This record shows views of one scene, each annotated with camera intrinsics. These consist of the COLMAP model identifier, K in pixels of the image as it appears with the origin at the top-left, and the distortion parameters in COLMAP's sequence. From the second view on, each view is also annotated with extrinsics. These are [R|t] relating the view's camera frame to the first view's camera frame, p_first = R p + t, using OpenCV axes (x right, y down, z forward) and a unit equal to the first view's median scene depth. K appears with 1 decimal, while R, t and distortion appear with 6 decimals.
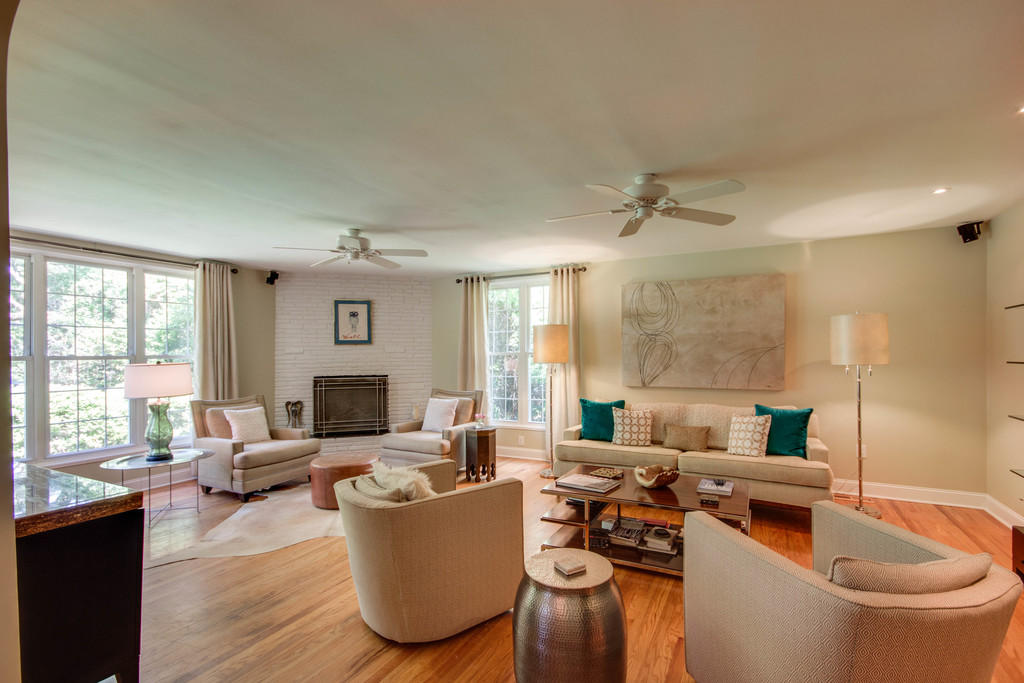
lens RADIAL K [[473.5, 0, 521.7], [0, 473.5, 352.7], [0, 0, 1]] dist [0.018435, 0.000595]
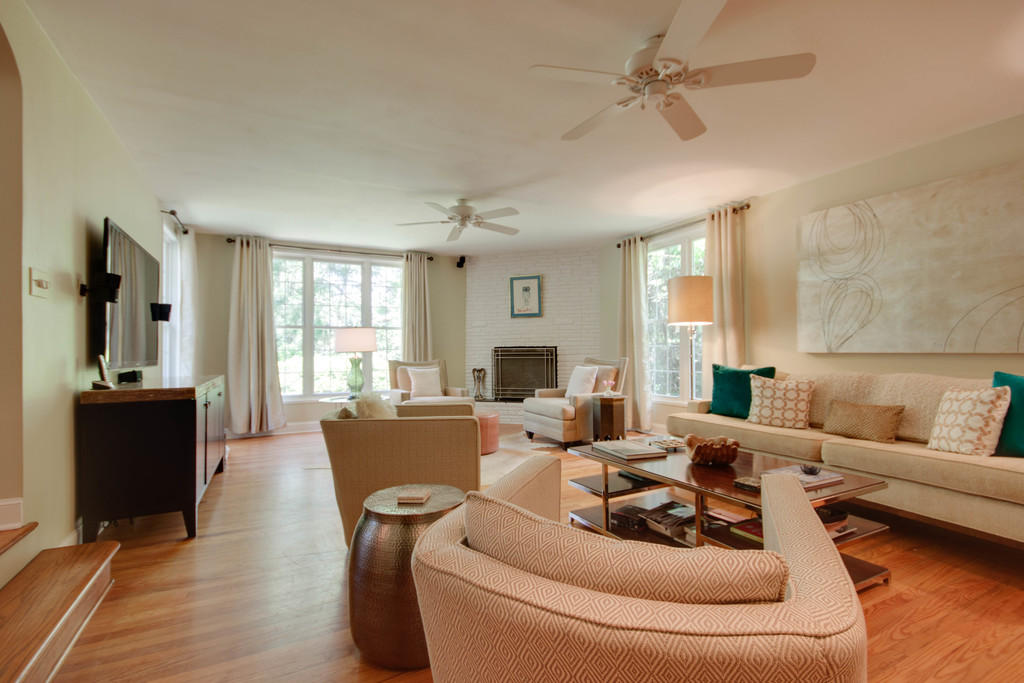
lens RADIAL K [[469.4, 0, 512.8], [0, 469.4, 345.6], [0, 0, 1]] dist [0.015101, 0.000562]
pose [[0.818902, -0.005887, -0.573903, 0.288023], [0.003352, 0.999979, -0.005474, 0.065267], [0.573924, 0.002559, 0.818905, 0.145292]]
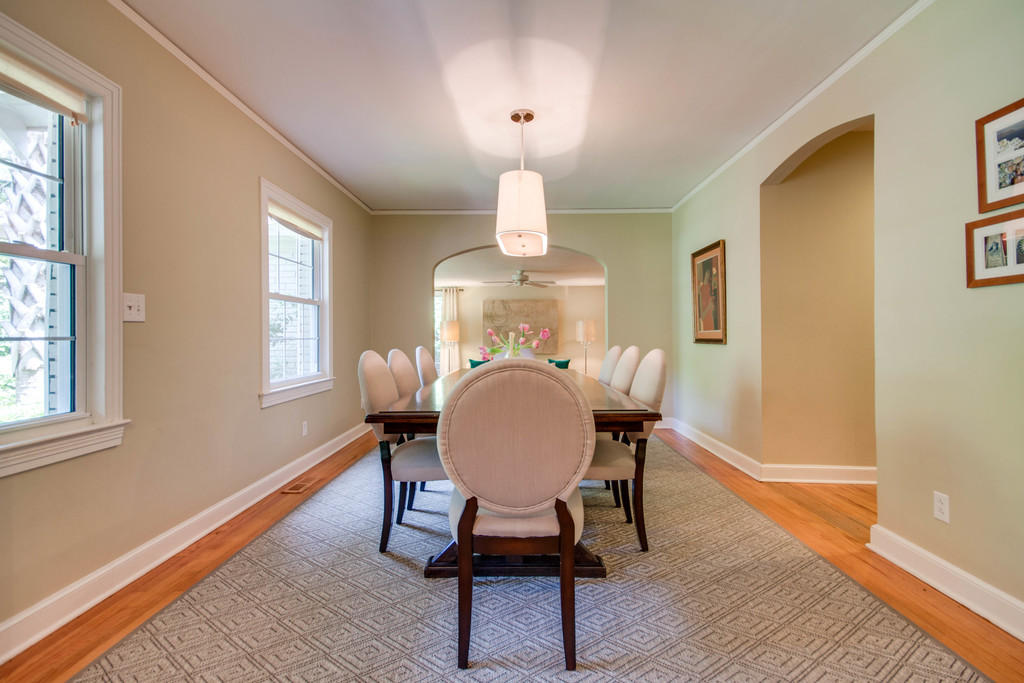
lens RADIAL K [[476.2, 0, 511.3], [0, 476.2, 334.8], [0, 0, 1]] dist [0.014832, -0.000129]
pose [[0.896283, 0.007762, 0.443414, -0.561442], [-0.005154, 0.999962, -0.007088, 0.009245], [-0.443452, 0.004067, 0.896289, -0.795010]]
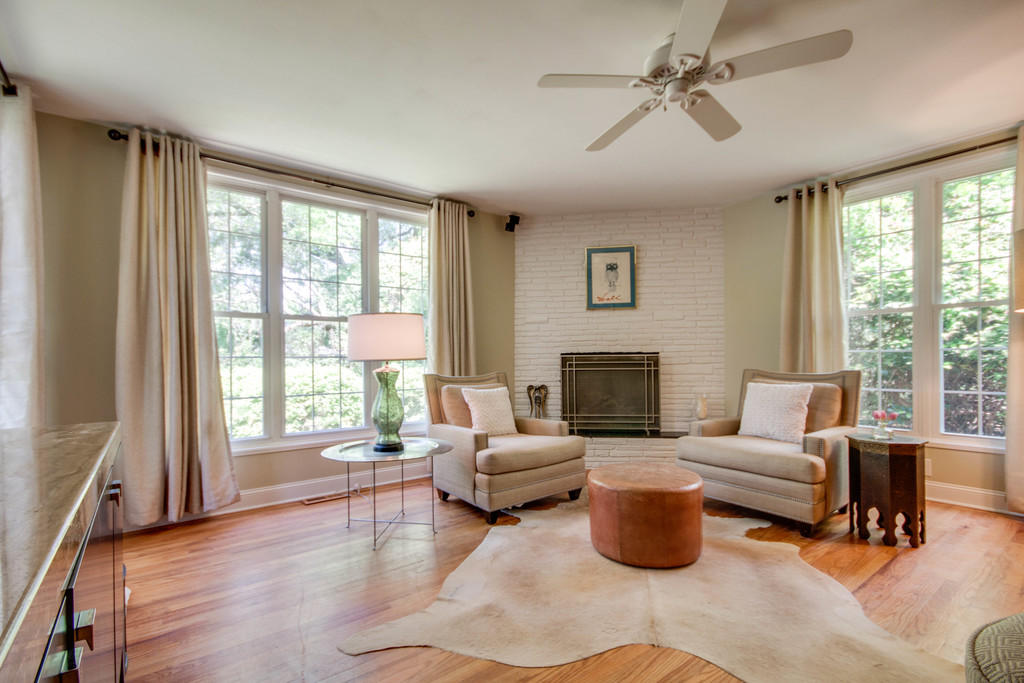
lens RADIAL K [[471.9, 0, 509.6], [0, 471.9, 360.2], [0, 0, 1]] dist [0.014076, -0.000133]
pose [[0.906190, -0.000049, -0.422870, -0.241365], [0.002598, 0.999982, 0.005453, 0.070035], [0.422862, -0.006040, 0.906174, 0.359230]]
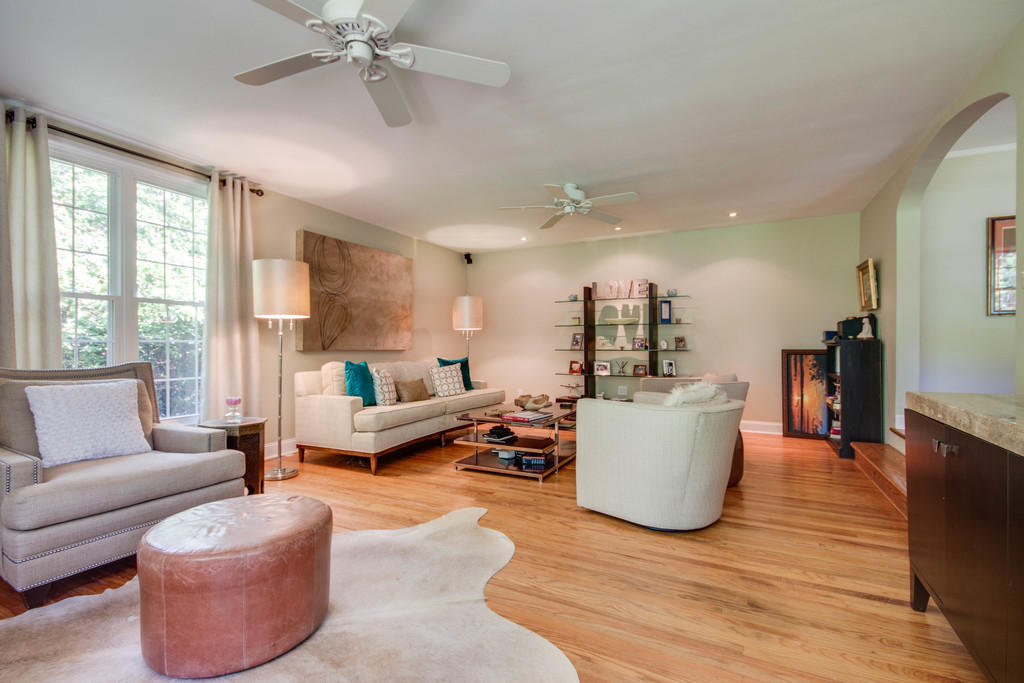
lens RADIAL K [[469.4, 0, 512.8], [0, 469.4, 345.6], [0, 0, 1]] dist [0.015101, 0.000562]
pose [[-0.006662, 0.008024, 0.999946, -0.660057], [0.001521, 0.999967, -0.008014, 0.072700], [-0.999977, 0.001468, -0.006674, 0.679045]]
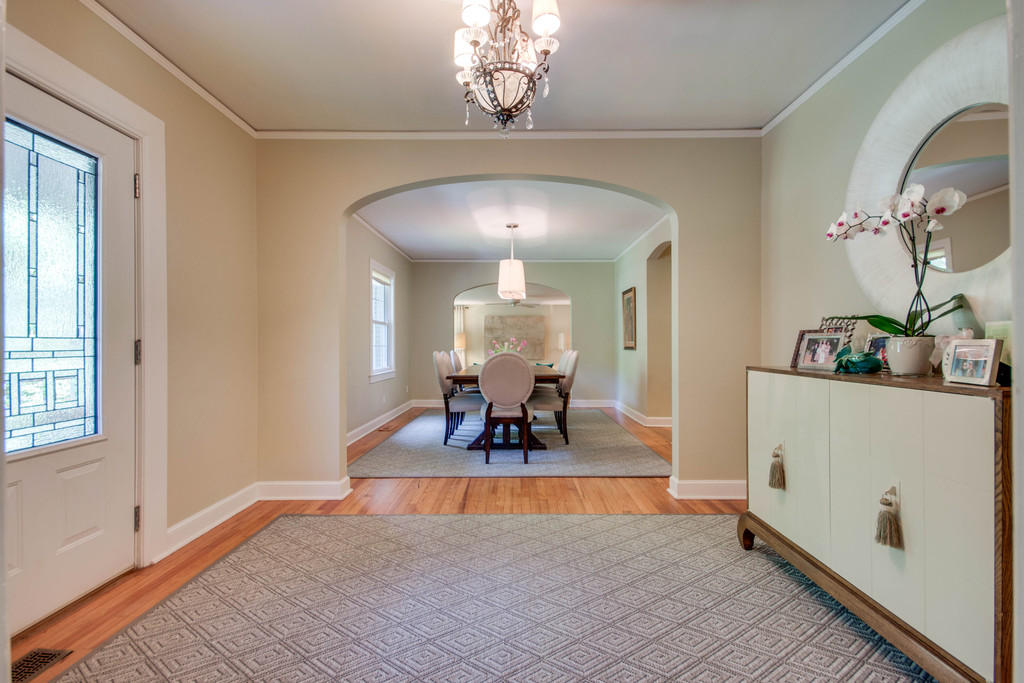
lens RADIAL K [[472.9, 0, 509.0], [0, 472.9, 348.1], [0, 0, 1]] dist [0.021342, 0.000004]
pose [[0.895284, 0.006453, 0.445449, -0.774060], [-0.008215, 0.999964, 0.002027, 0.012361], [-0.445420, -0.005474, 0.895305, -1.235887]]
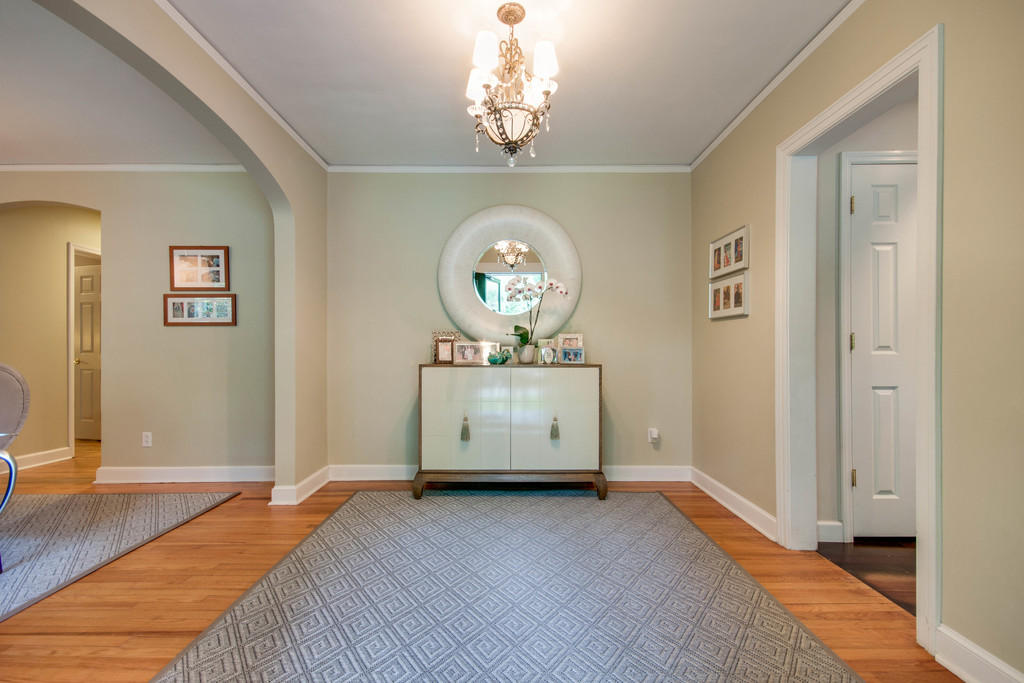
lens RADIAL K [[469.4, 0, 512.8], [0, 469.4, 345.6], [0, 0, 1]] dist [0.015101, 0.000562]
pose [[-0.463039, 0.025749, 0.885964, -0.965487], [0.005887, 0.999645, -0.025976, 0.021264], [-0.886318, -0.006812, -0.463026, -0.760304]]
